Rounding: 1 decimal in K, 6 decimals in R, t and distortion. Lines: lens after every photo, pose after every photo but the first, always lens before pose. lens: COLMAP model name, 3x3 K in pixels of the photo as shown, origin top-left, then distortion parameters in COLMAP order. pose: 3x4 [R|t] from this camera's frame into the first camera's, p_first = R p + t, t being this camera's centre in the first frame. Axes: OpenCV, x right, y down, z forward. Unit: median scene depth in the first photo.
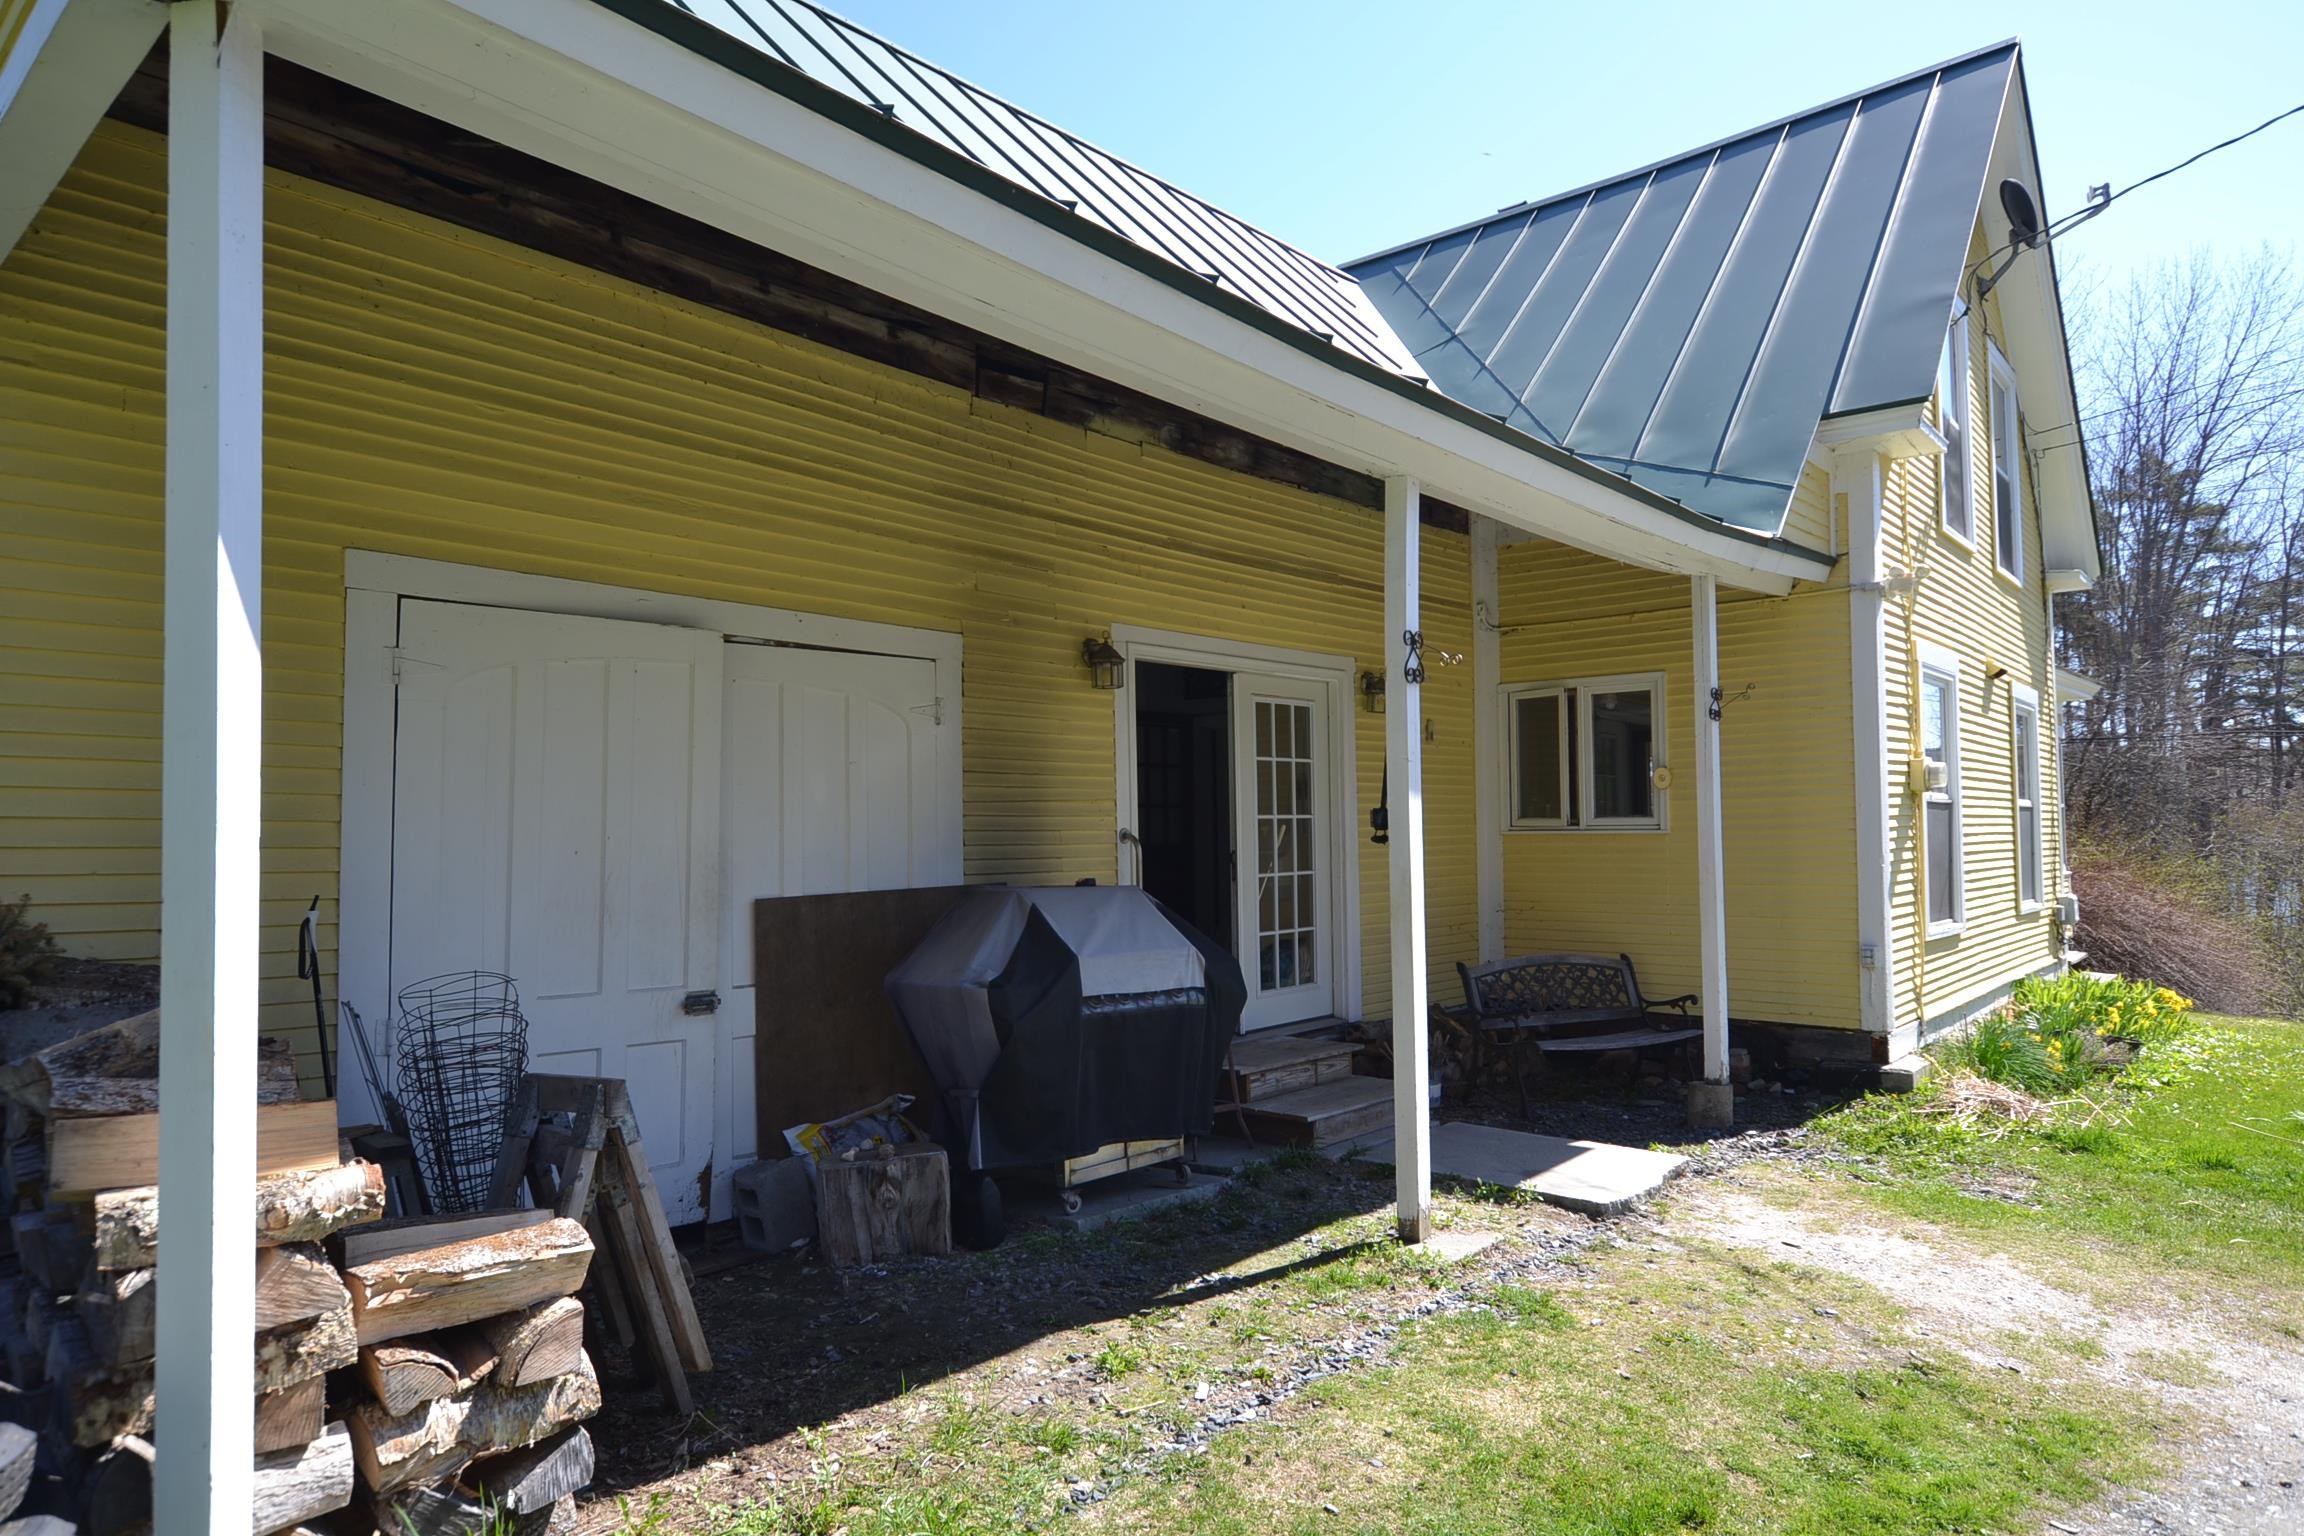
lens RADIAL K [[1427.9, 0, 1152.0], [0, 1427.9, 768.0], [0, 0, 1]] dist [-0.002482, -0.000338]
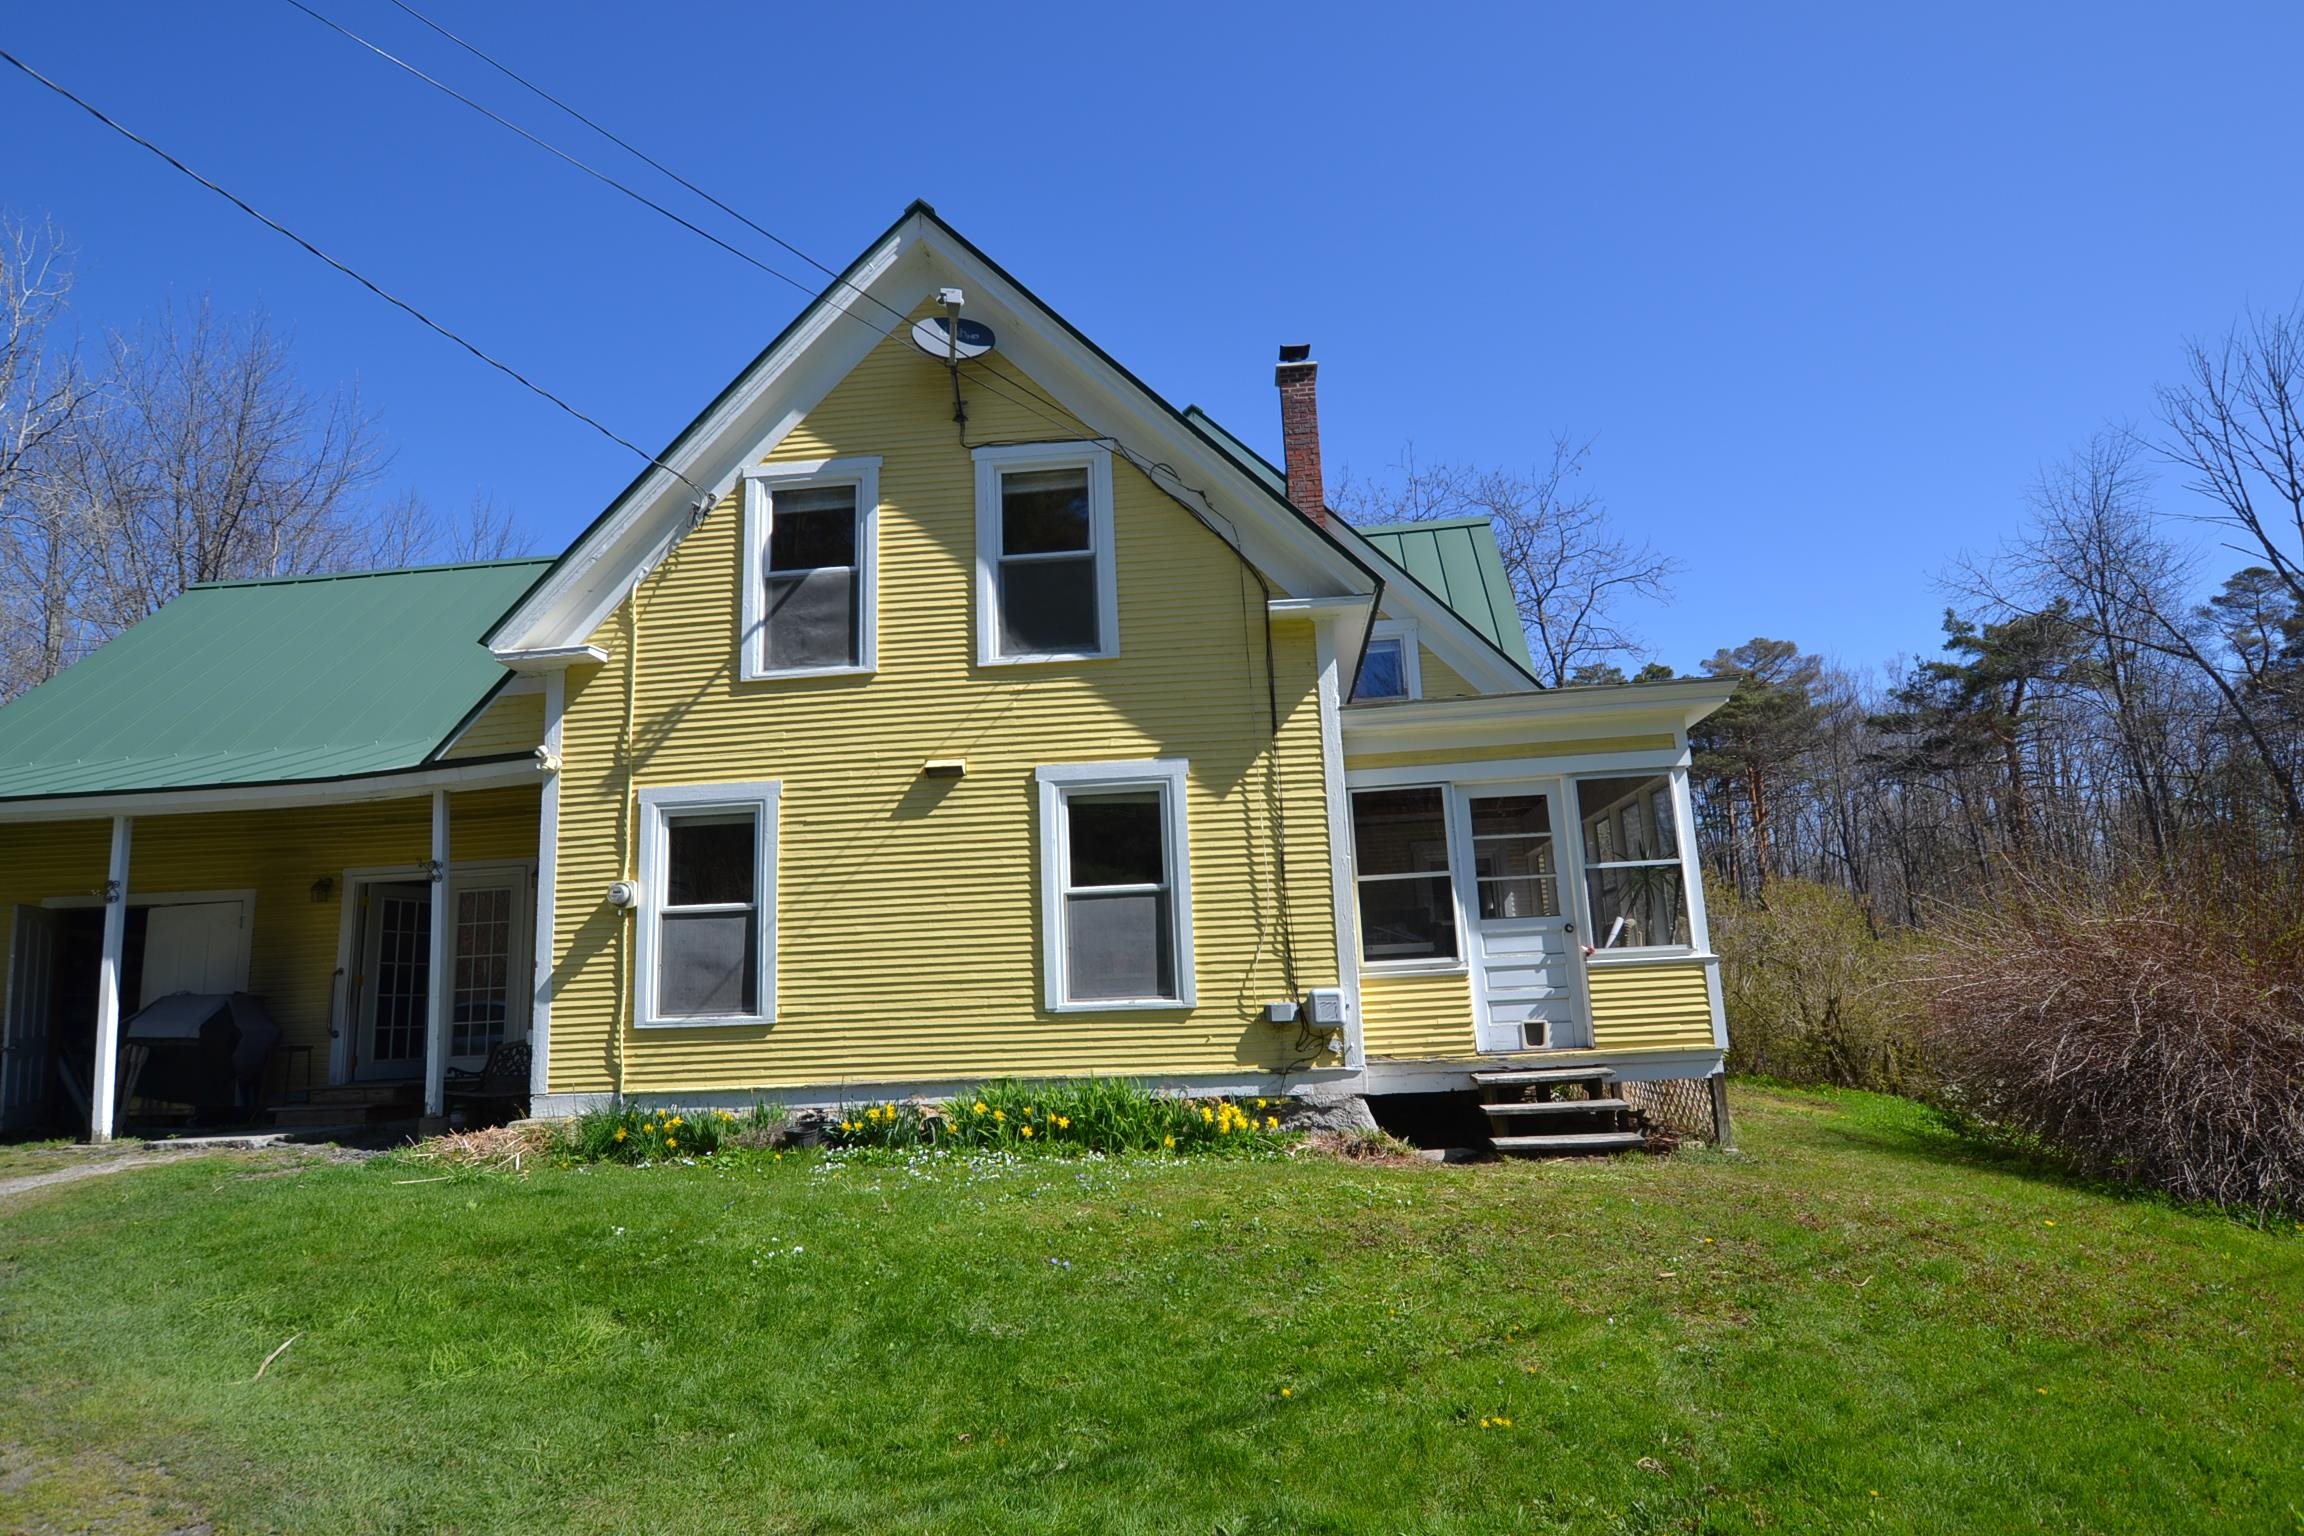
lens RADIAL K [[1232.8, 0, 1149.1], [0, 1232.8, 779.9], [0, 0, 1]] dist [-0.019546, 0.001234]
pose [[0.575880, -0.162897, -0.801141, 2.161963], [0.073962, 0.986310, -0.147382, 0.124961], [0.814182, 0.025620, 0.580045, 0.939030]]
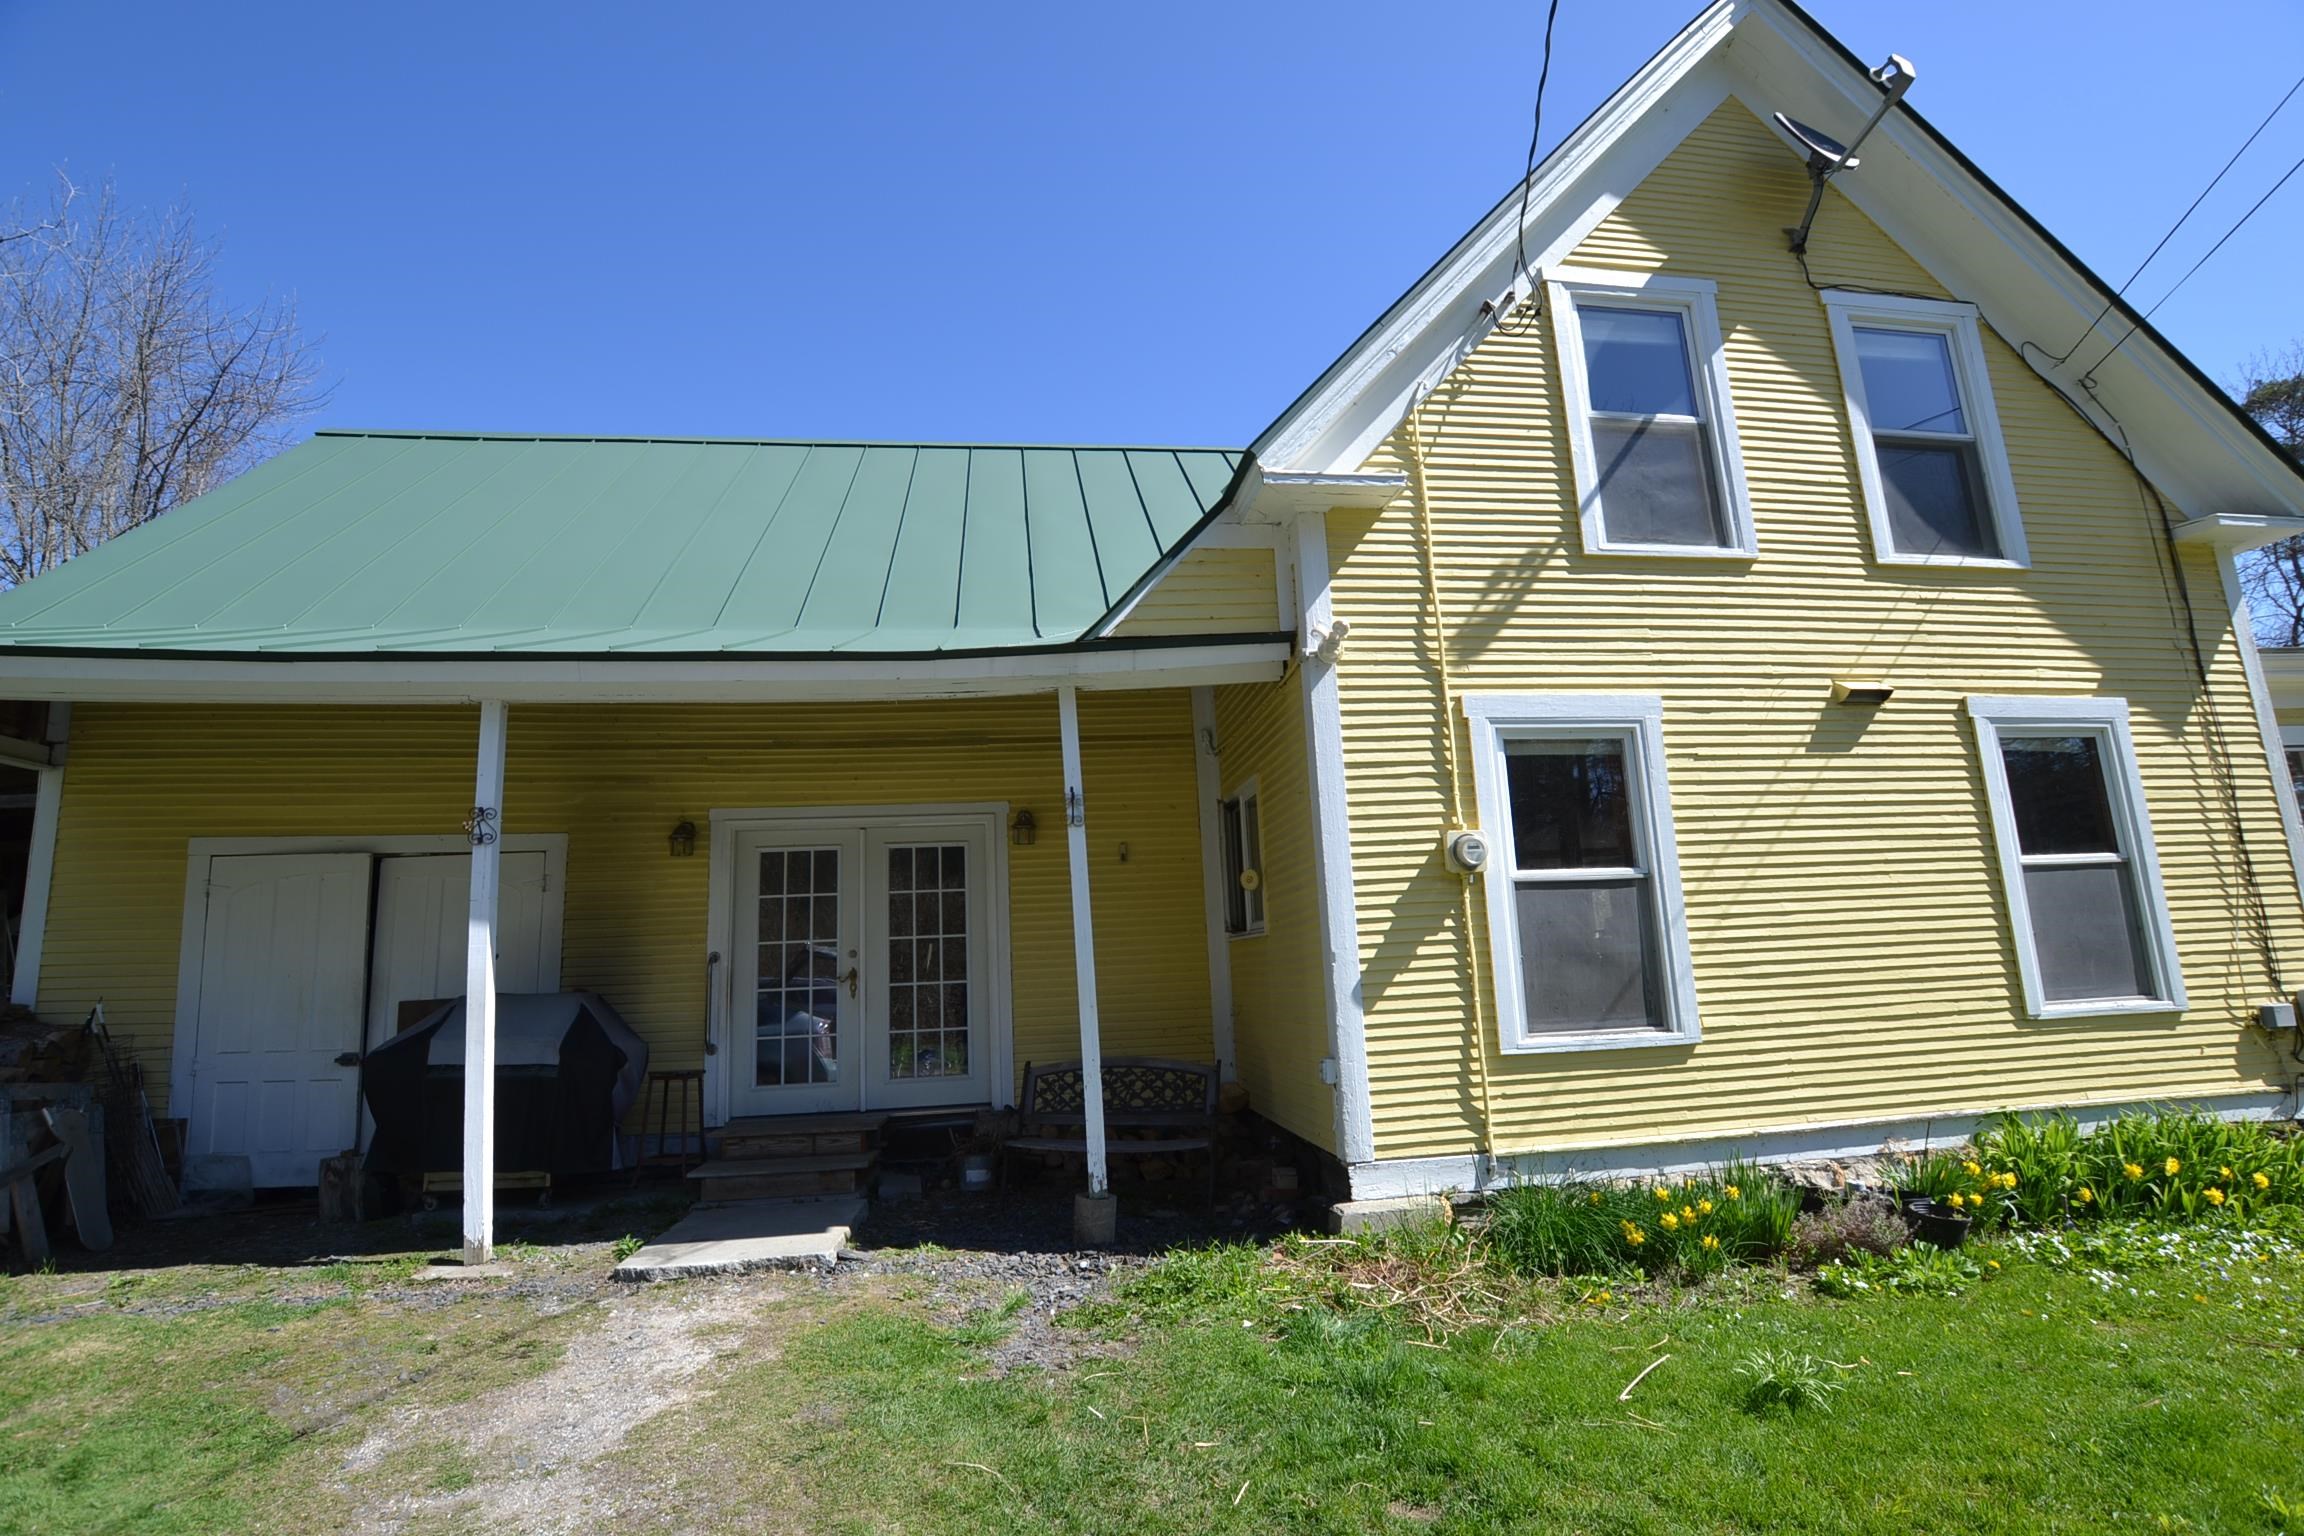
lens RADIAL K [[1051.5, 0, 1155.5], [0, 1051.5, 775.0], [0, 0, 1]] dist [-0.040371, 0.007131]
pose [[0.747125, -0.140072, -0.649757, 1.019703], [0.063433, 0.988107, -0.140073, 0.042013], [0.661650, 0.063436, 0.747125, 0.516571]]
